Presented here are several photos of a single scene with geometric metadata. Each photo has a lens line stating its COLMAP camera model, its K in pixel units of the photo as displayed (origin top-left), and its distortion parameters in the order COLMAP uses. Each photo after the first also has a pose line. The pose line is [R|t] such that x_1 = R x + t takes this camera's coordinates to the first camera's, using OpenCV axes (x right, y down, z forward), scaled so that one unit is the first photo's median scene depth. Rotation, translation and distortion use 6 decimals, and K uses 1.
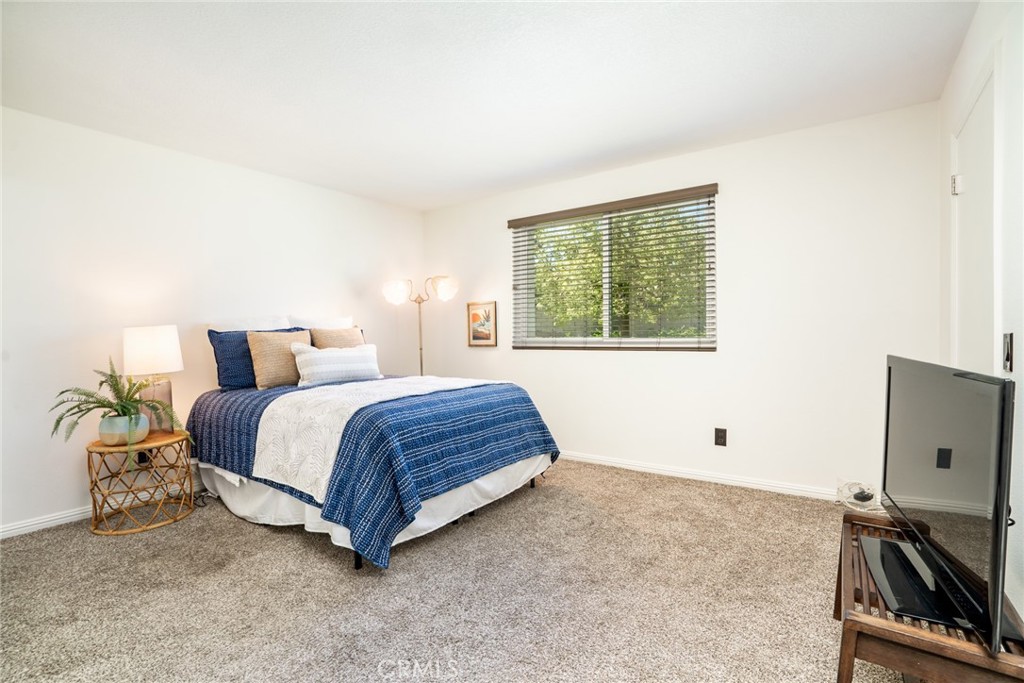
lens RADIAL K [[483.0, 0, 510.9], [0, 483.0, 338.8], [0, 0, 1]] dist [-0.063984, 0.031034]
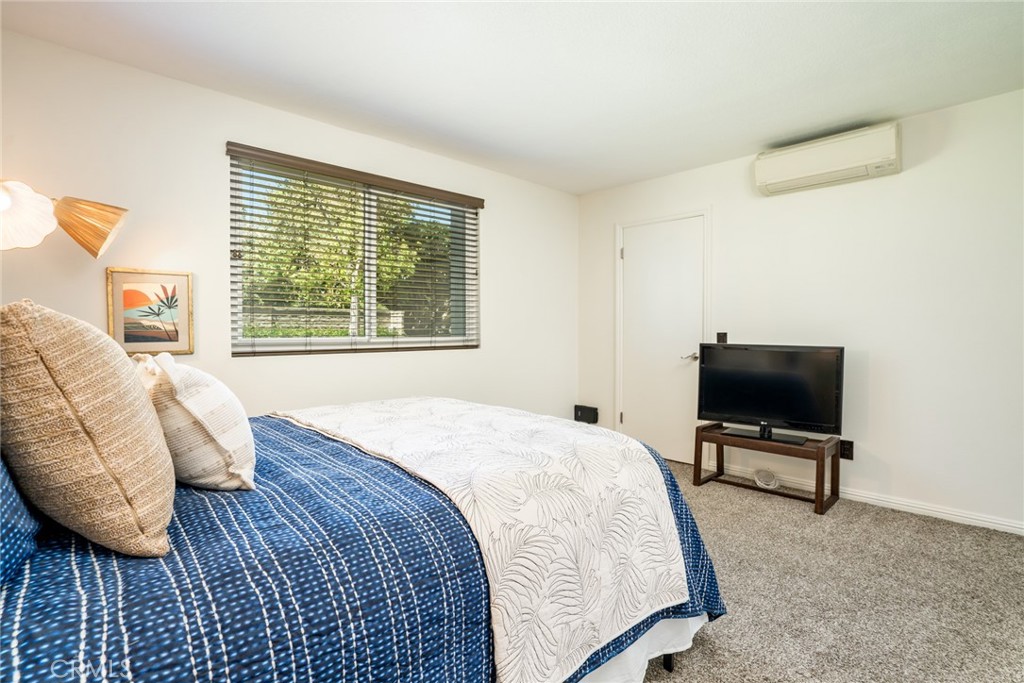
lens RADIAL K [[483.0, 0, 510.9], [0, 483.0, 338.8], [0, 0, 1]] dist [-0.063984, 0.031034]
pose [[0.198986, -0.003844, 0.979995, -0.512763], [0.010585, 0.999942, 0.001773, 0.001843], [-0.979945, 0.010021, 0.199015, 0.544884]]
